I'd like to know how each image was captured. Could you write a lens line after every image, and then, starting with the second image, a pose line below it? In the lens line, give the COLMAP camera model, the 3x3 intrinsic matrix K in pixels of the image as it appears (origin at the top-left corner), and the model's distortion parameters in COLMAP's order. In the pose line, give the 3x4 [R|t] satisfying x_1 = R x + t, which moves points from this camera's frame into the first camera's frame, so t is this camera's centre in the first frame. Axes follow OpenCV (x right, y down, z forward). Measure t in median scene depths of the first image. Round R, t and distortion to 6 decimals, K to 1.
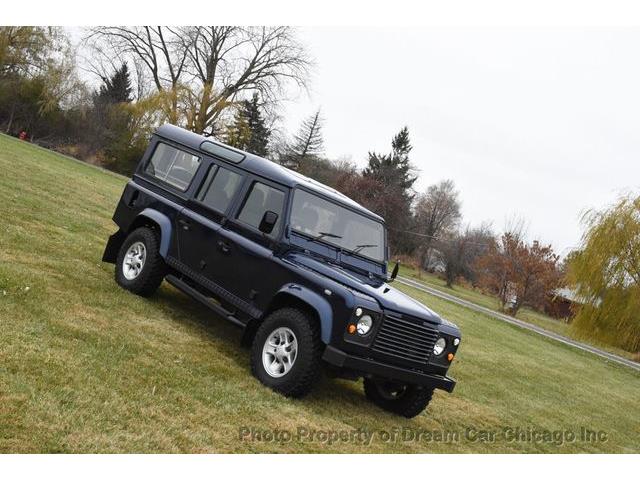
lens RADIAL K [[830.1, 0, 314.8], [0, 830.1, 245.6], [0, 0, 1]] dist [0.171250, 0.000000]
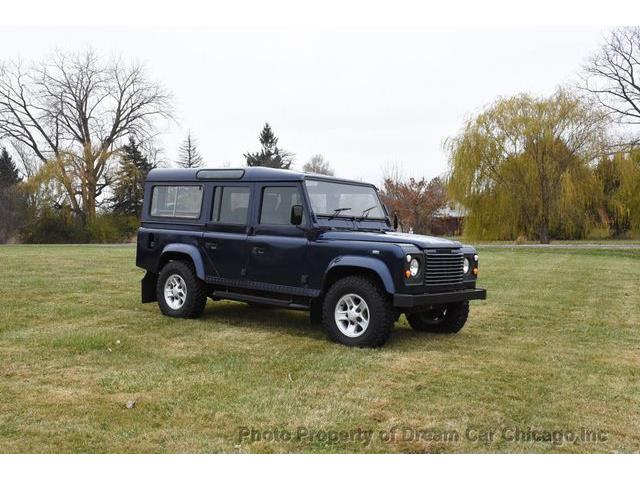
lens RADIAL K [[723.2, 0, 317.6], [0, 723.2, 244.6], [0, 0, 1]] dist [0.086332, 0.000000]
pose [[0.931674, -0.338511, 0.131883, -0.145426], [0.336178, 0.940938, 0.040257, -0.016841], [-0.137721, 0.006830, 0.990447, 0.005417]]
